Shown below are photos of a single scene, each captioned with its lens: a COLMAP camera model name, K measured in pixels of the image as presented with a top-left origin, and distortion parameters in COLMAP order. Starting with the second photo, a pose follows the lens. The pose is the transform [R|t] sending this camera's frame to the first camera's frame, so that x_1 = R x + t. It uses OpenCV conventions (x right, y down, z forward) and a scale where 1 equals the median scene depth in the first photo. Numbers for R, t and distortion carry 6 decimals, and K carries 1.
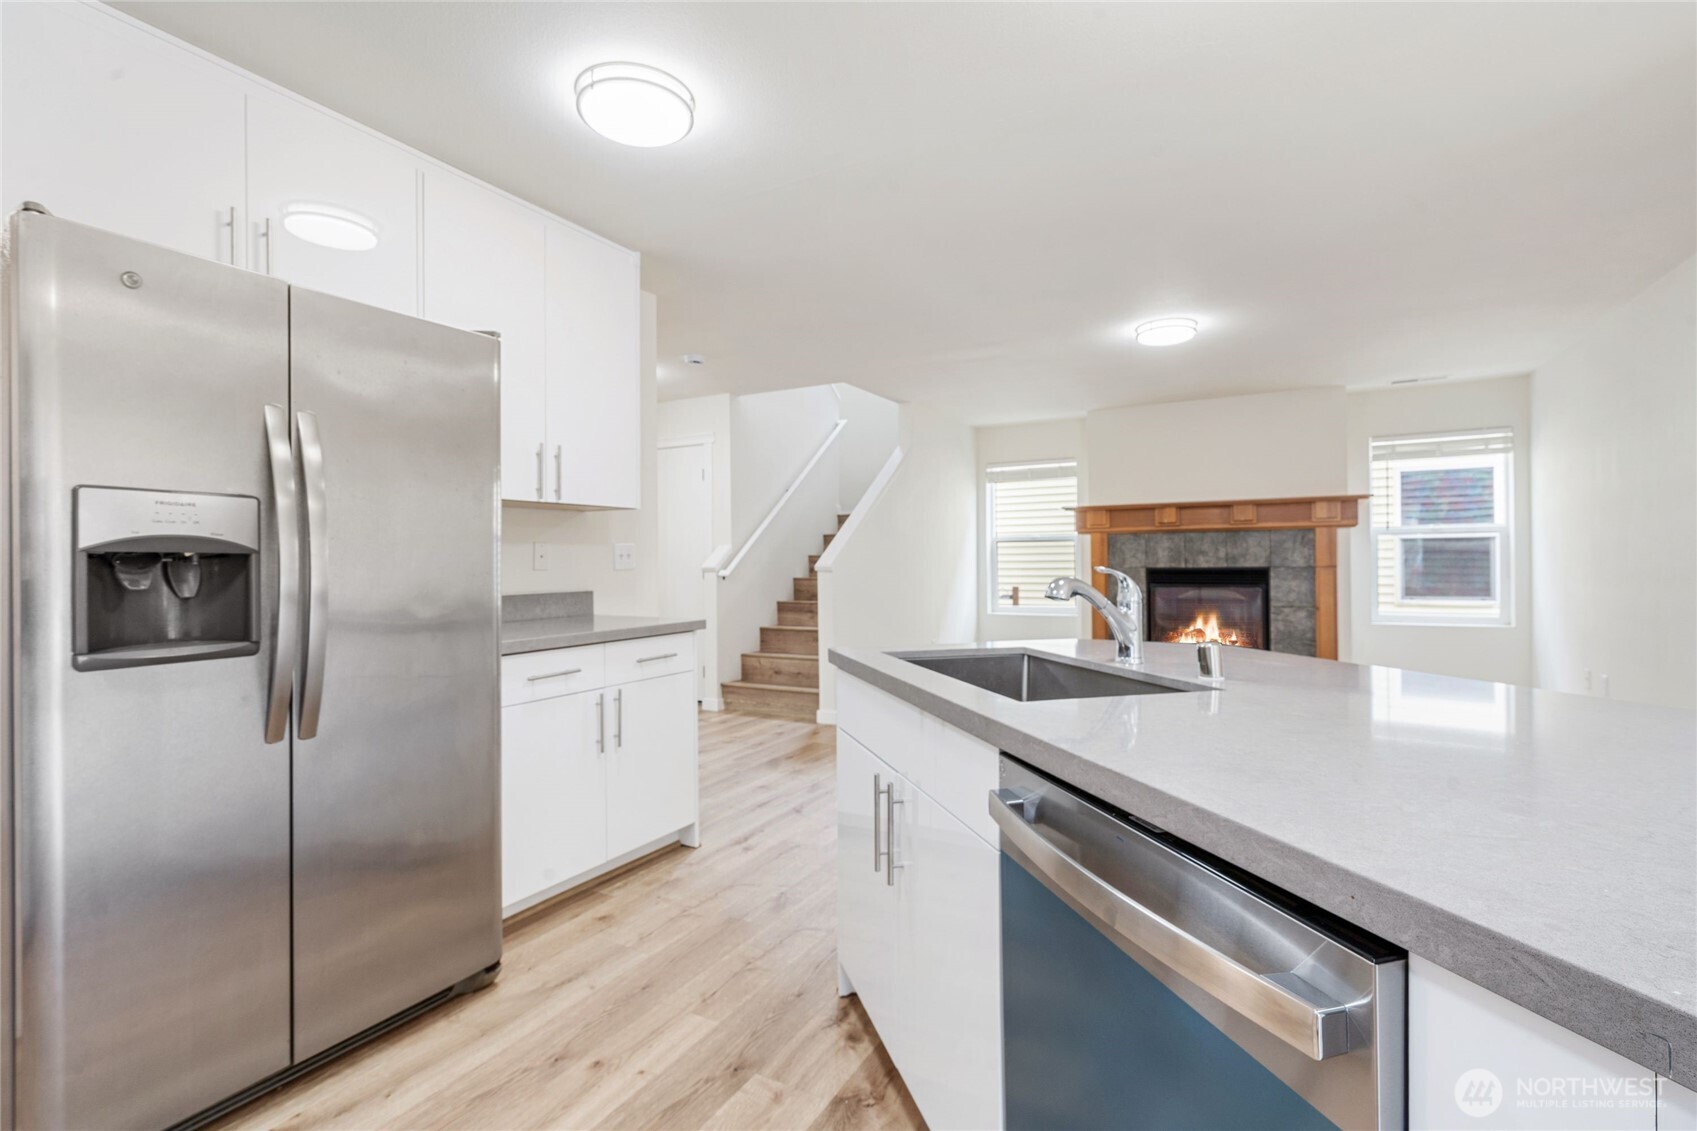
lens RADIAL K [[780.2, 0, 848.5], [0, 780.2, 565.5], [0, 0, 1]] dist [0.001097, 0.001161]
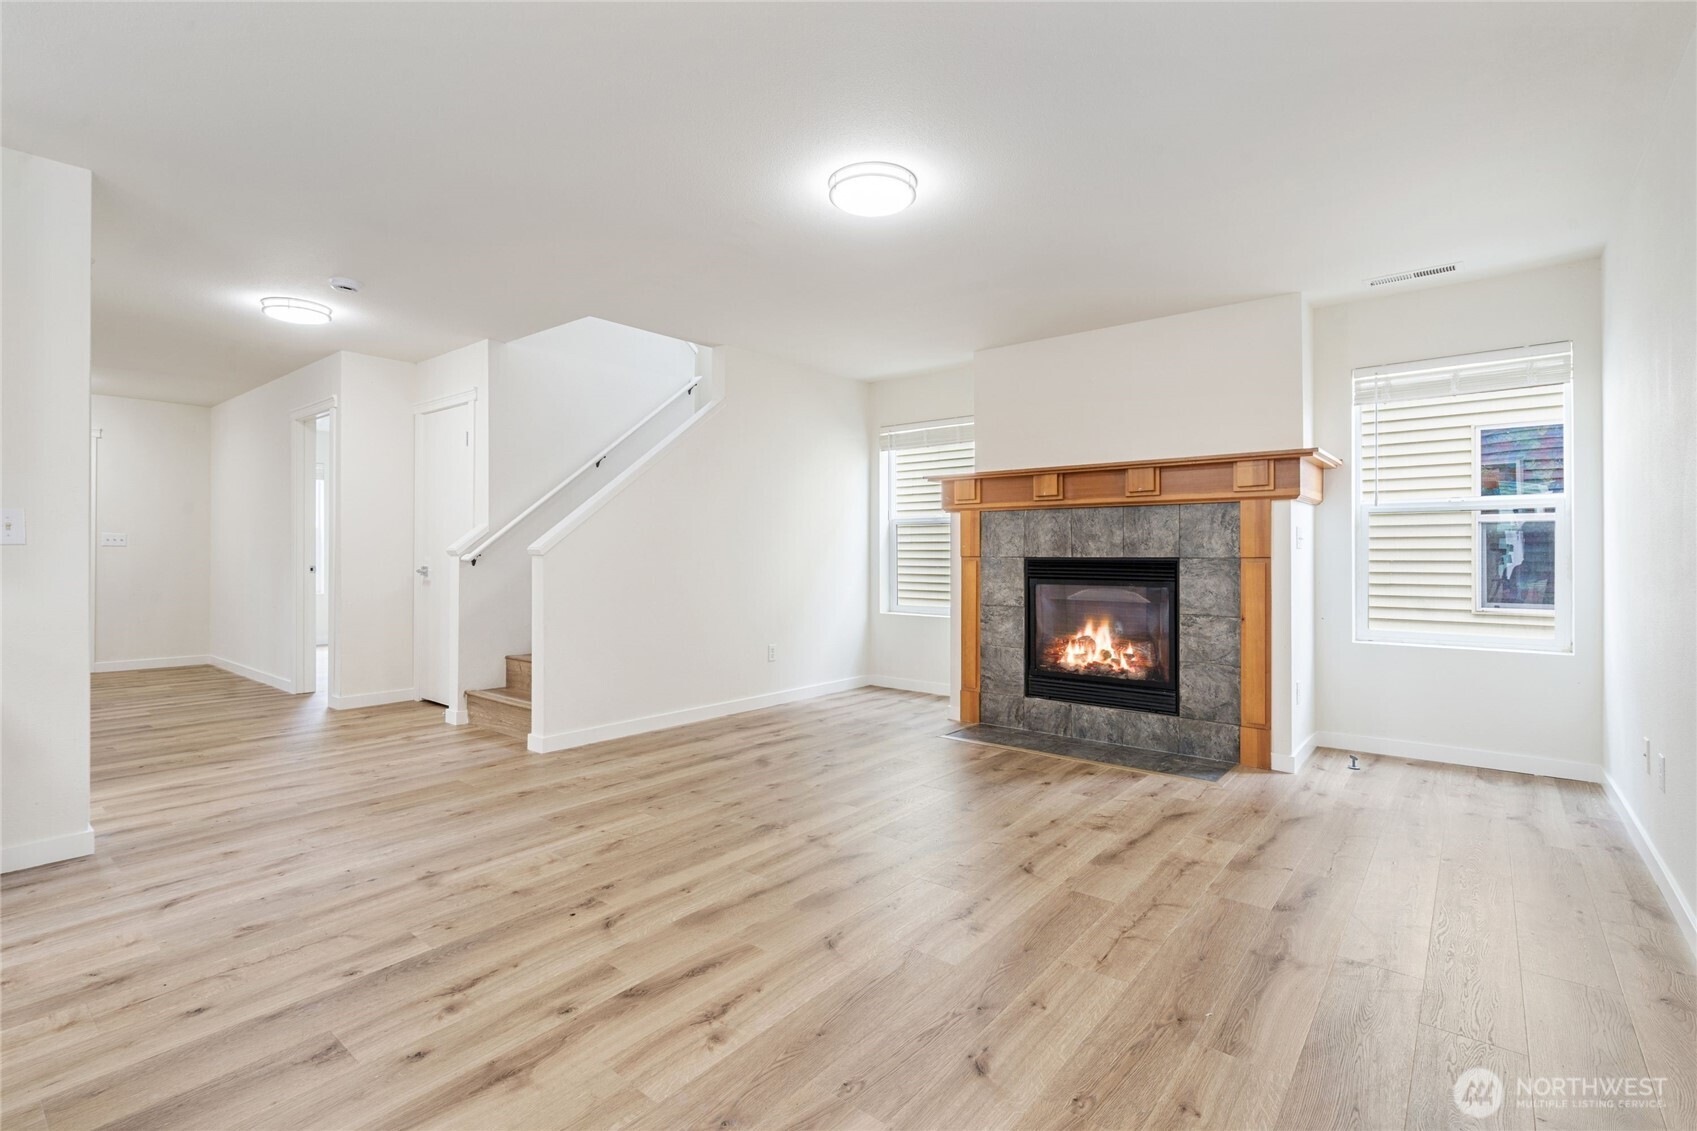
lens RADIAL K [[780.2, 0, 848.5], [0, 780.2, 565.5], [0, 0, 1]] dist [0.001097, 0.001161]
pose [[0.983615, 0.013085, -0.179808, 0.380311], [-0.010970, 0.999859, 0.012751, 0.003303], [0.179949, -0.010570, 0.983619, 0.266364]]
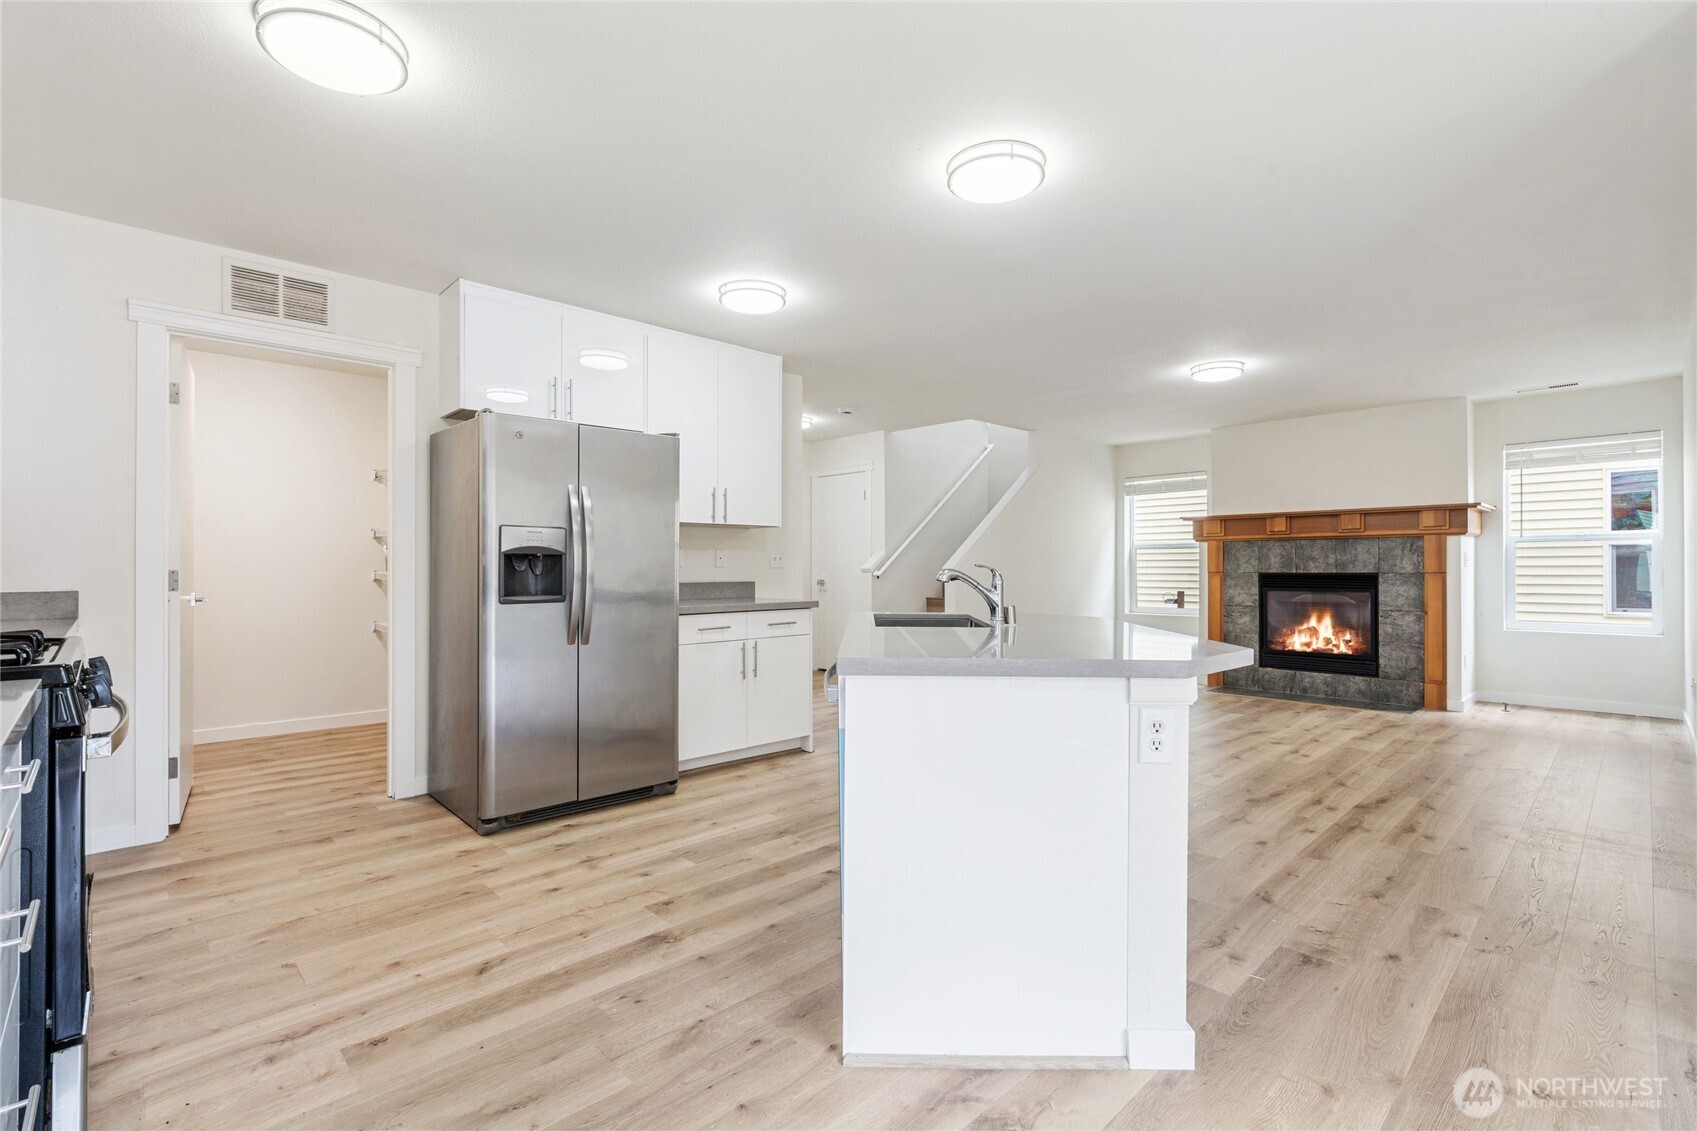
lens RADIAL K [[778.7, 0, 844.1], [0, 778.7, 579.6], [0, 0, 1]] dist [0.001725, -0.000509]
pose [[0.954409, 0.012273, -0.298248, 0.167585], [-0.009346, 0.999893, 0.011239, 0.005970], [0.298354, -0.007939, 0.954422, -0.222105]]
